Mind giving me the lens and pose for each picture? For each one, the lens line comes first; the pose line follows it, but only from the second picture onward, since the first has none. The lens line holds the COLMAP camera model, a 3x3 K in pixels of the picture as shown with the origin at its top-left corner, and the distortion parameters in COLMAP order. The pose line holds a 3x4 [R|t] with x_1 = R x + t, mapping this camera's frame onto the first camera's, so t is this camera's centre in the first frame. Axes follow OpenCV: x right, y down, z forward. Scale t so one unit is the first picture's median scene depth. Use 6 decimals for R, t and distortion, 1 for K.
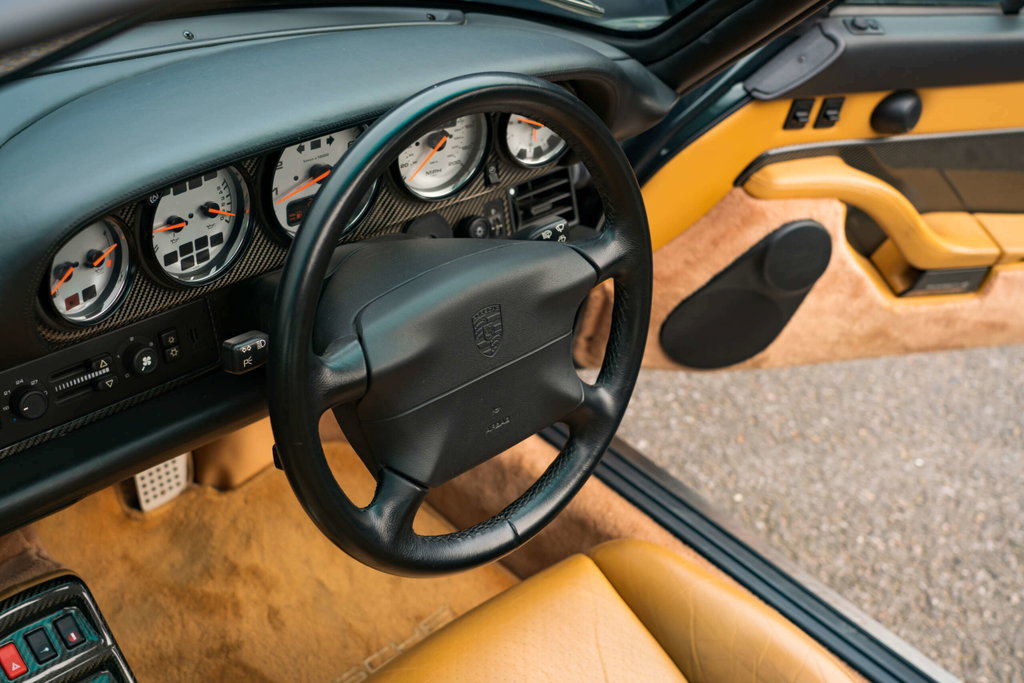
lens RADIAL K [[1295.7, 0, 511.8], [0, 1295.7, 341.5], [0, 0, 1]] dist [-0.002785, 0.000000]
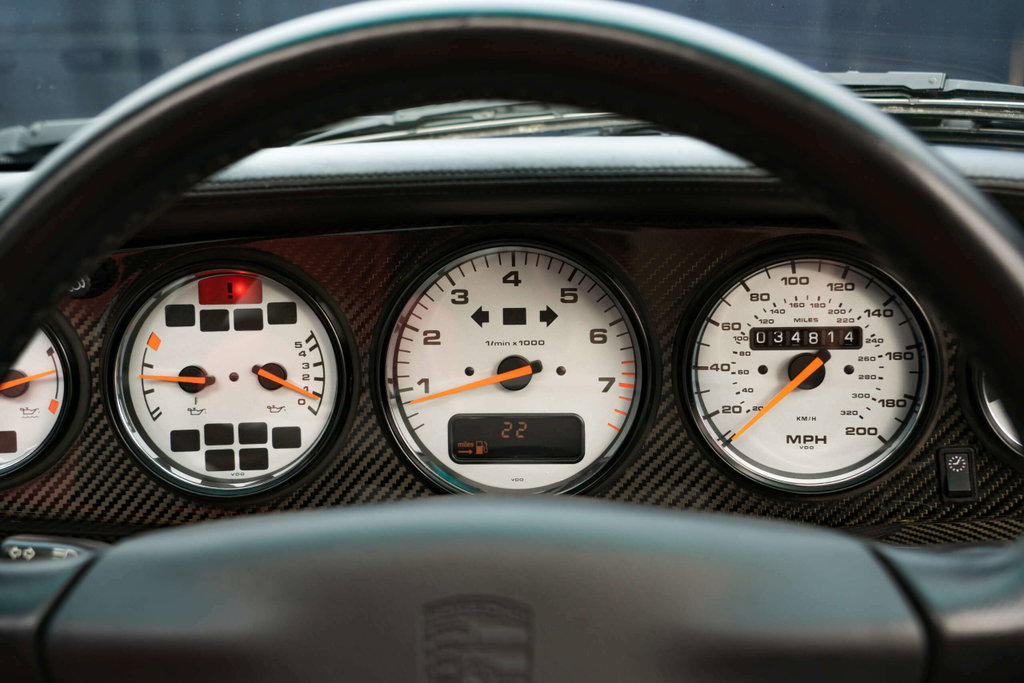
lens RADIAL K [[1117.1, 0, 511.7], [0, 1117.1, 341.9], [0, 0, 1]] dist [0.023936, 0.000000]
pose [[0.638701, -0.009794, -0.769392, 0.215148], [-0.343309, 0.891248, -0.296339, -0.004759], [0.688621, 0.453411, 0.565879, 0.777631]]
